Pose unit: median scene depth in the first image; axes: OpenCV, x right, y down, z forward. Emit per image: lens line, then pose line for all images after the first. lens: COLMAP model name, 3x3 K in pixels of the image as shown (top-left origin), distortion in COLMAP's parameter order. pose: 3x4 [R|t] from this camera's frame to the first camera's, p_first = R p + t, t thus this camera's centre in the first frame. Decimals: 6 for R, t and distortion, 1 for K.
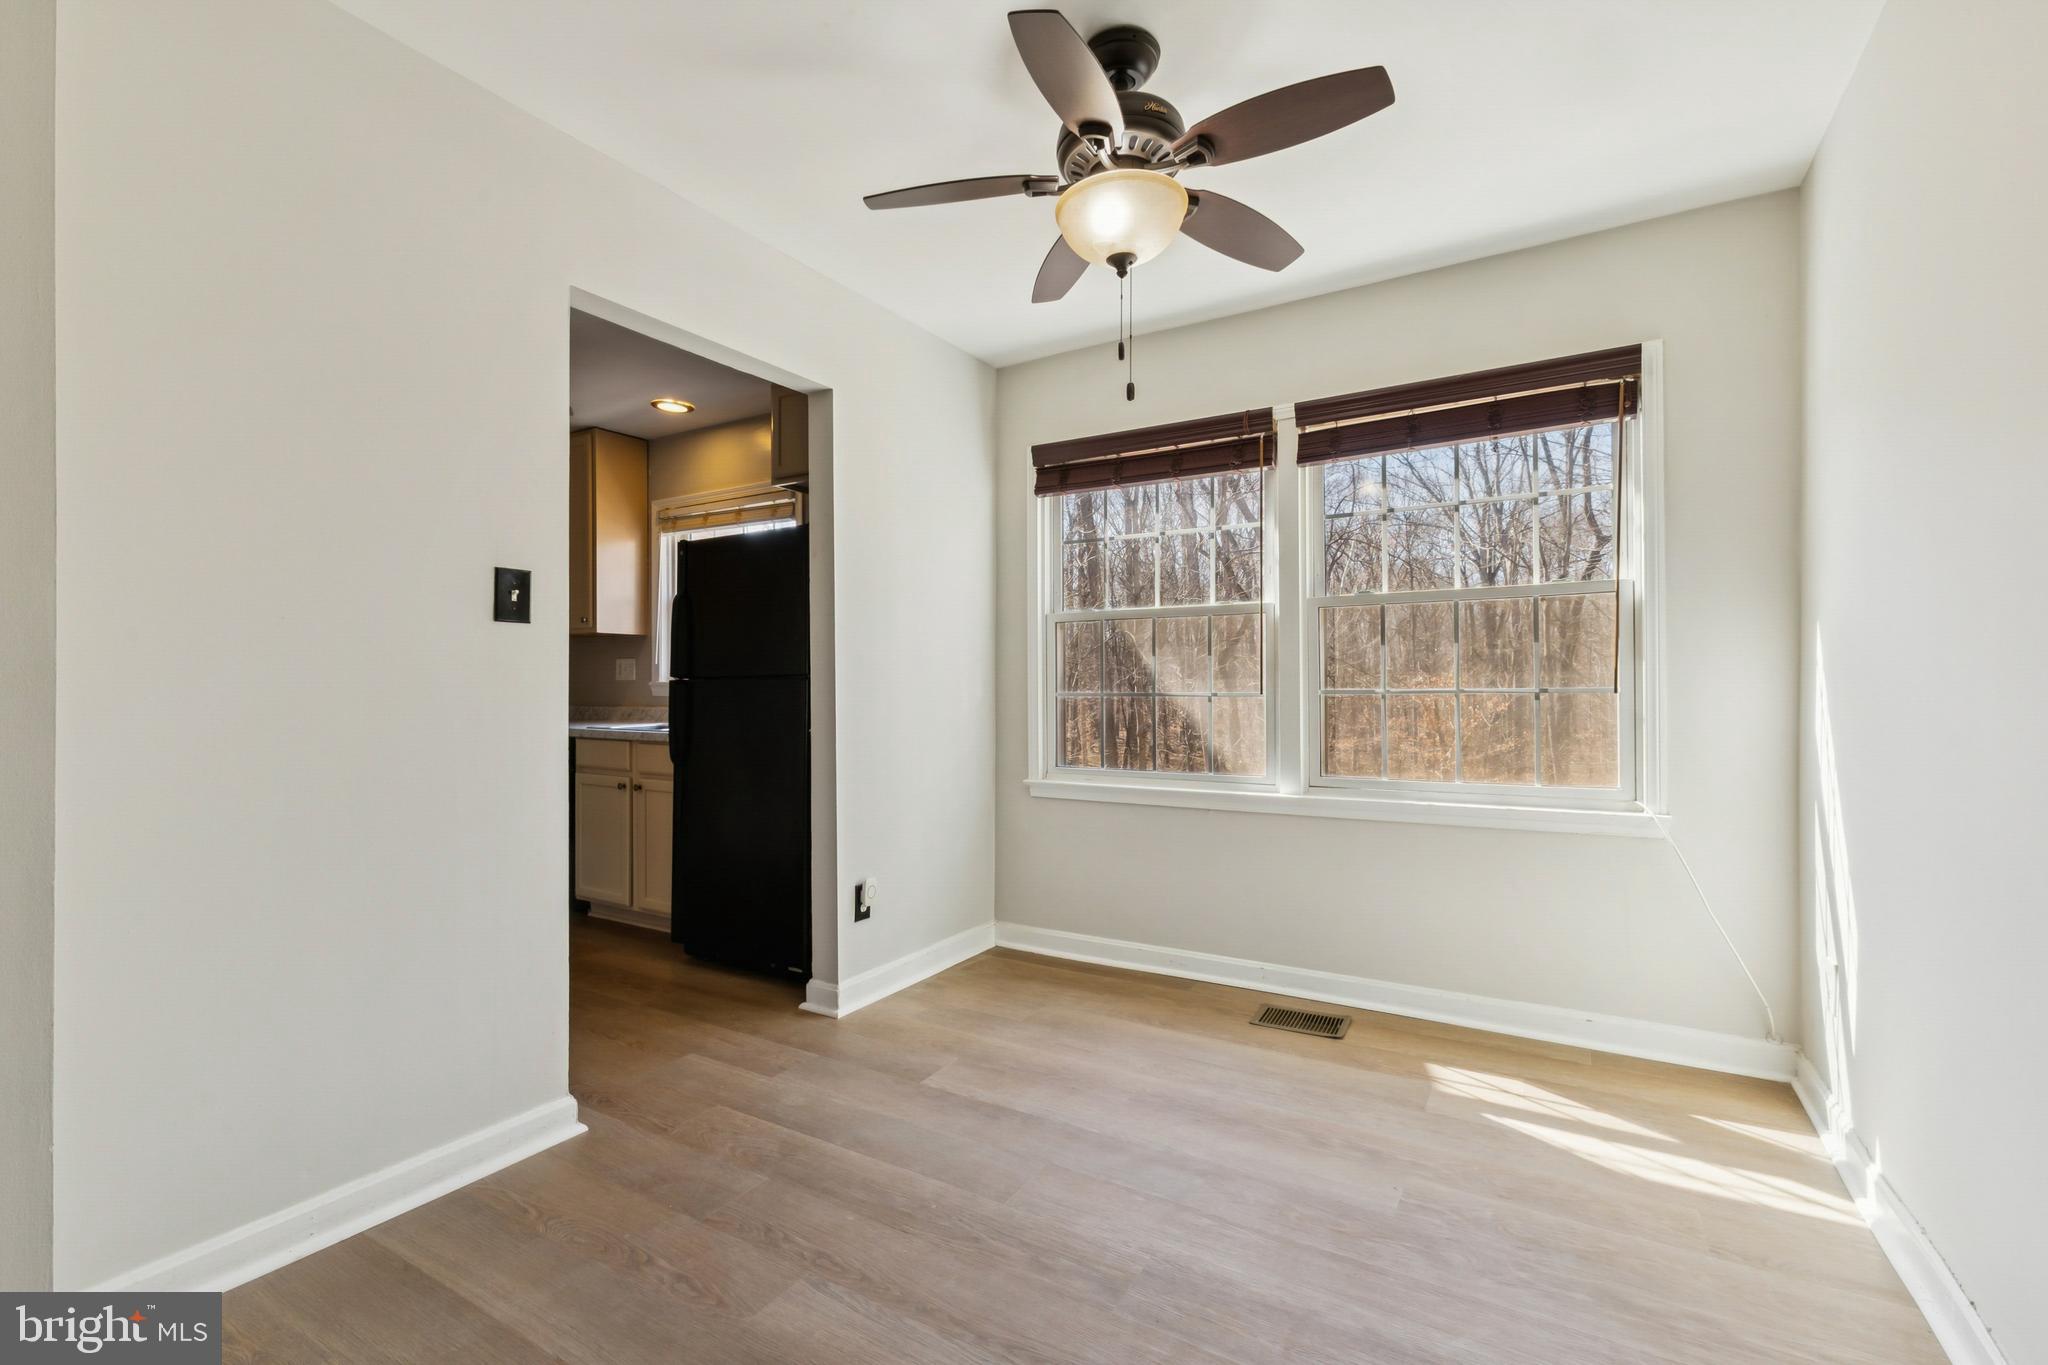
lens RADIAL K [[889.0, 0, 1036.1], [0, 889.0, 685.4], [0, 0, 1]] dist [0.008935, 0.000021]
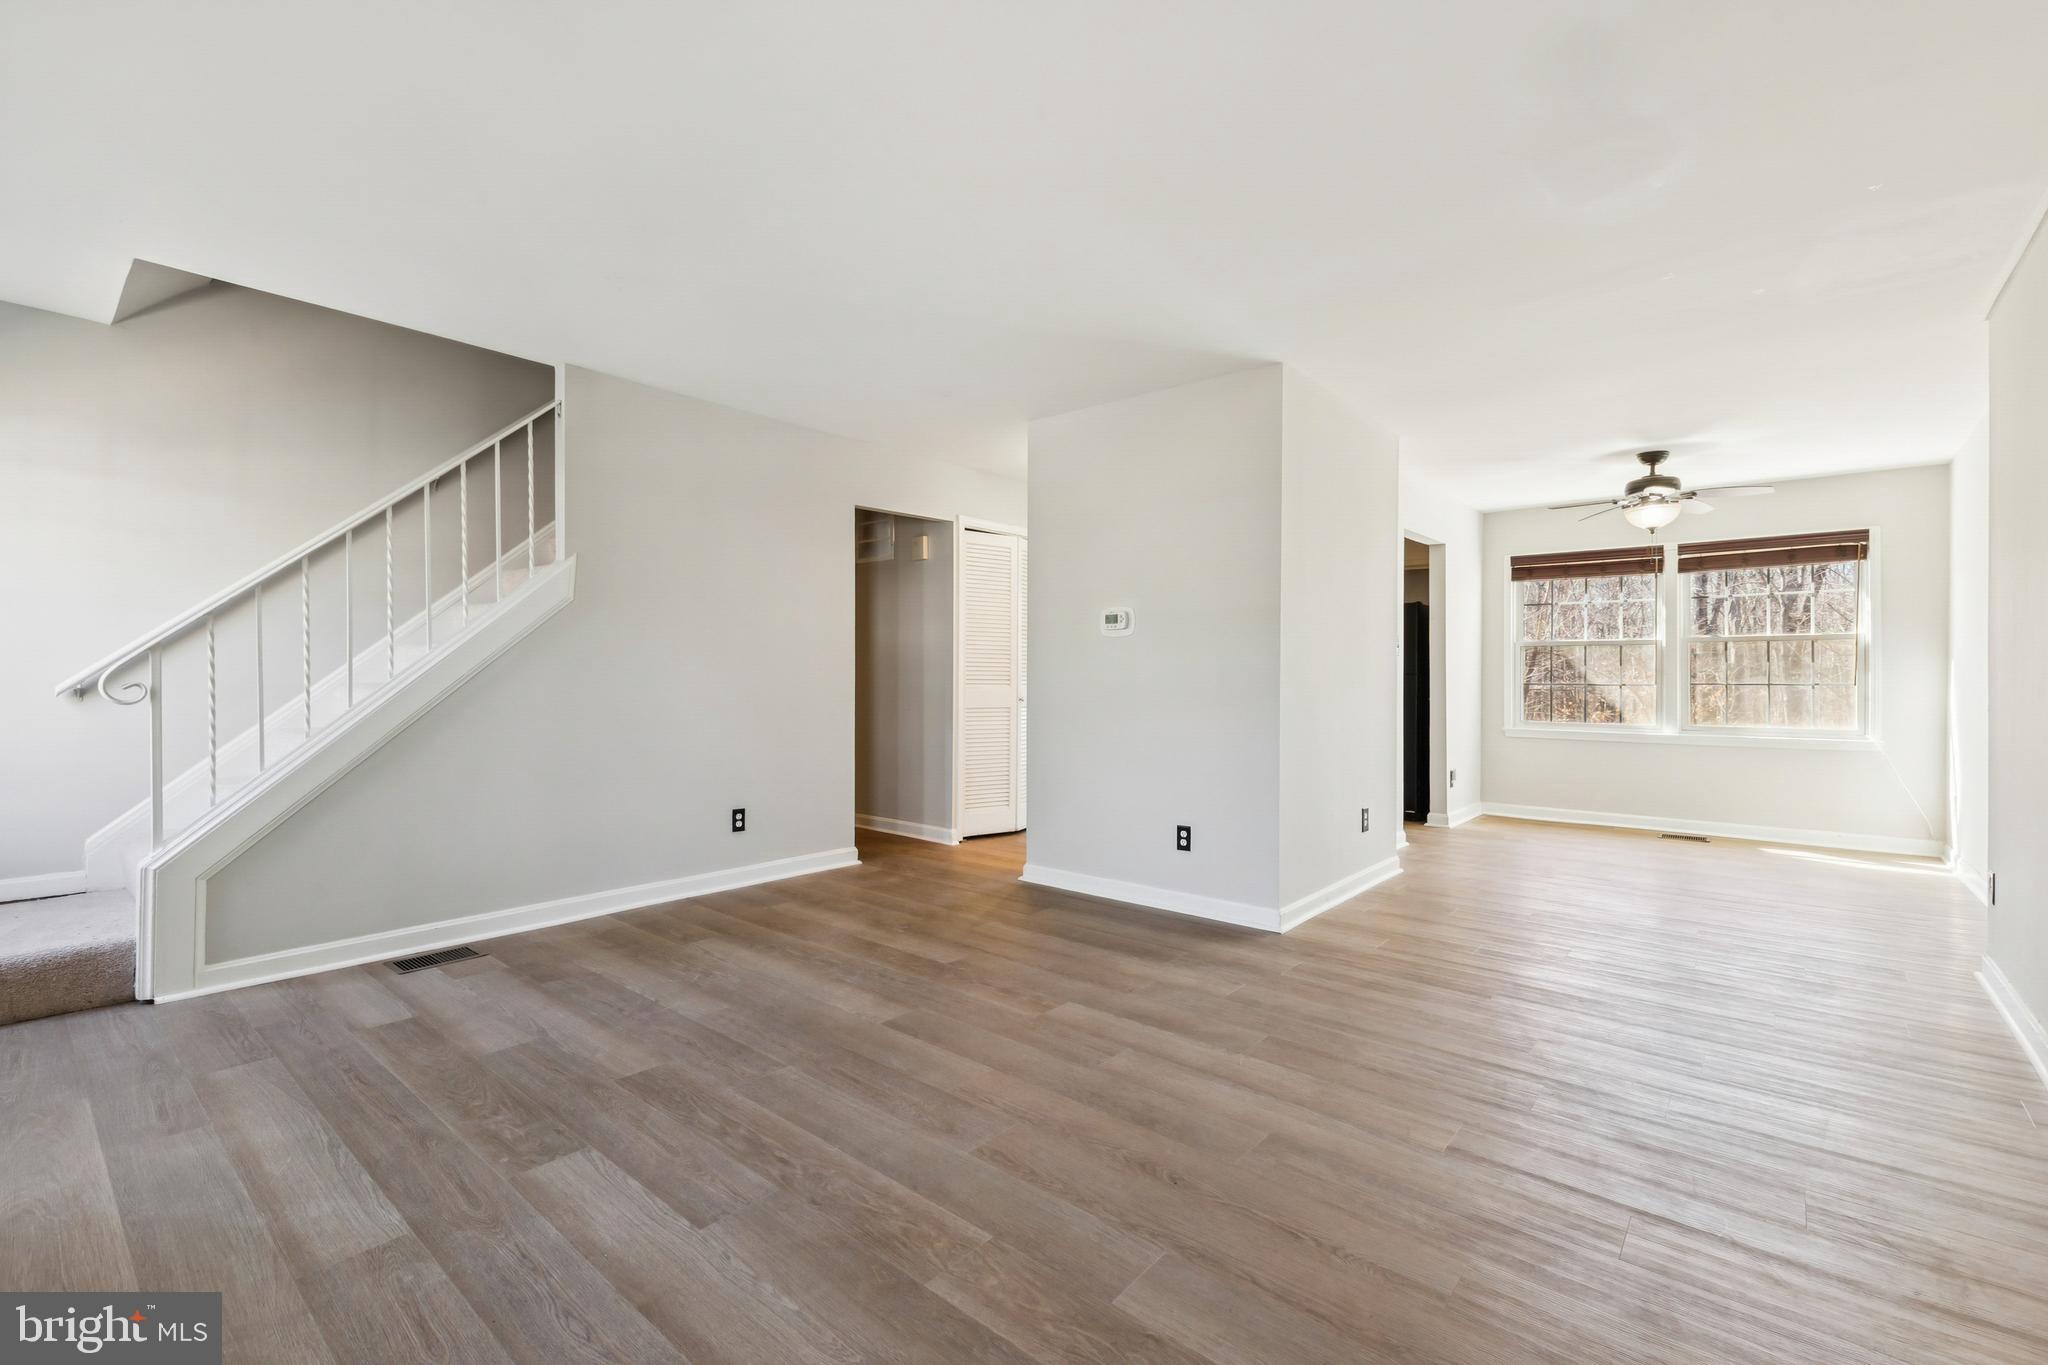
lens RADIAL K [[879.6, 0, 1019.1], [0, 879.6, 678.2], [0, 0, 1]] dist [0.002688, -0.000455]
pose [[0.983730, 0.008737, -0.179443, -0.883680], [-0.007972, 0.999956, 0.004986, -0.003613], [0.179478, -0.003475, 0.983756, -1.350281]]
